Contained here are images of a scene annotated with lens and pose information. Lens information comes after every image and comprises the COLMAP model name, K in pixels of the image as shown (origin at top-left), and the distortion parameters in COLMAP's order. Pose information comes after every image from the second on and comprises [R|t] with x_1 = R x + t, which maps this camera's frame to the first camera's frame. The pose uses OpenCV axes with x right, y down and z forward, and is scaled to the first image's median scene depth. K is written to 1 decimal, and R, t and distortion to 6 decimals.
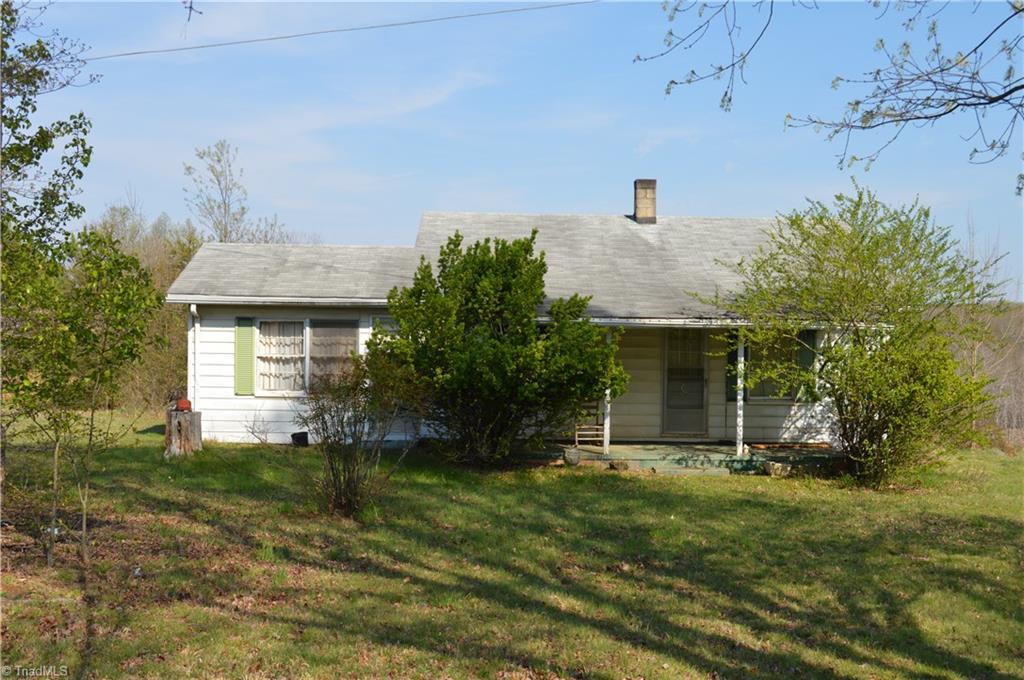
lens RADIAL K [[1150.4, 0, 512.3], [0, 1150.4, 338.1], [0, 0, 1]] dist [0.005105, 0.000000]
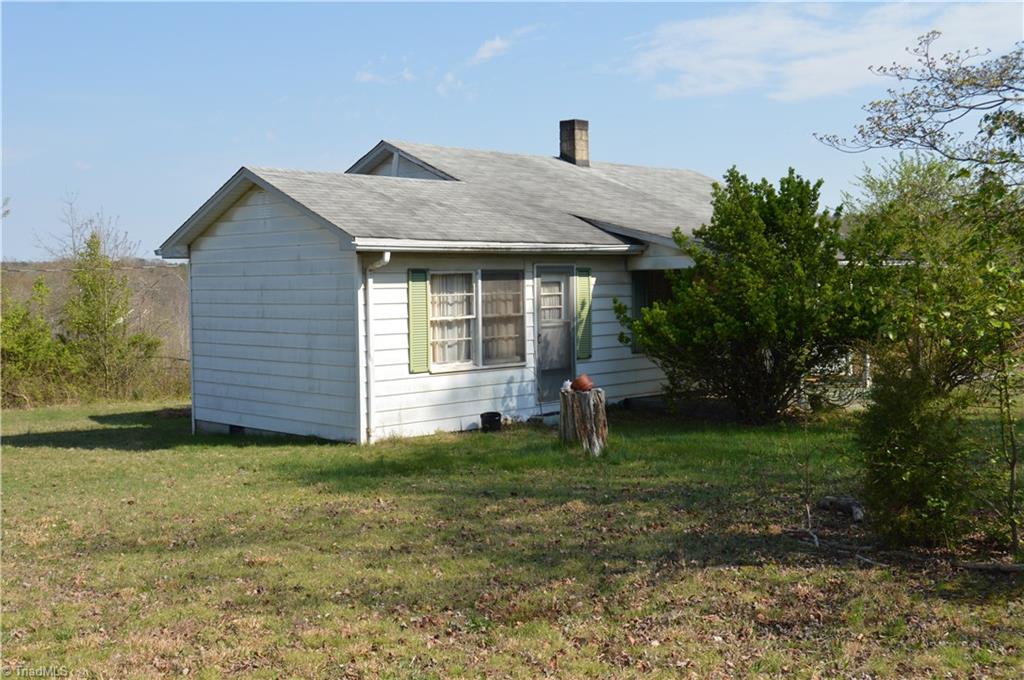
lens RADIAL K [[1150.4, 0, 512.2], [0, 1150.4, 340.2], [0, 0, 1]] dist [0.005105, 0.000000]
pose [[0.672125, -0.062323, 0.737810, -0.744238], [0.029633, 0.997917, 0.057299, -0.012777], [-0.739844, -0.016649, 0.672572, 0.450961]]
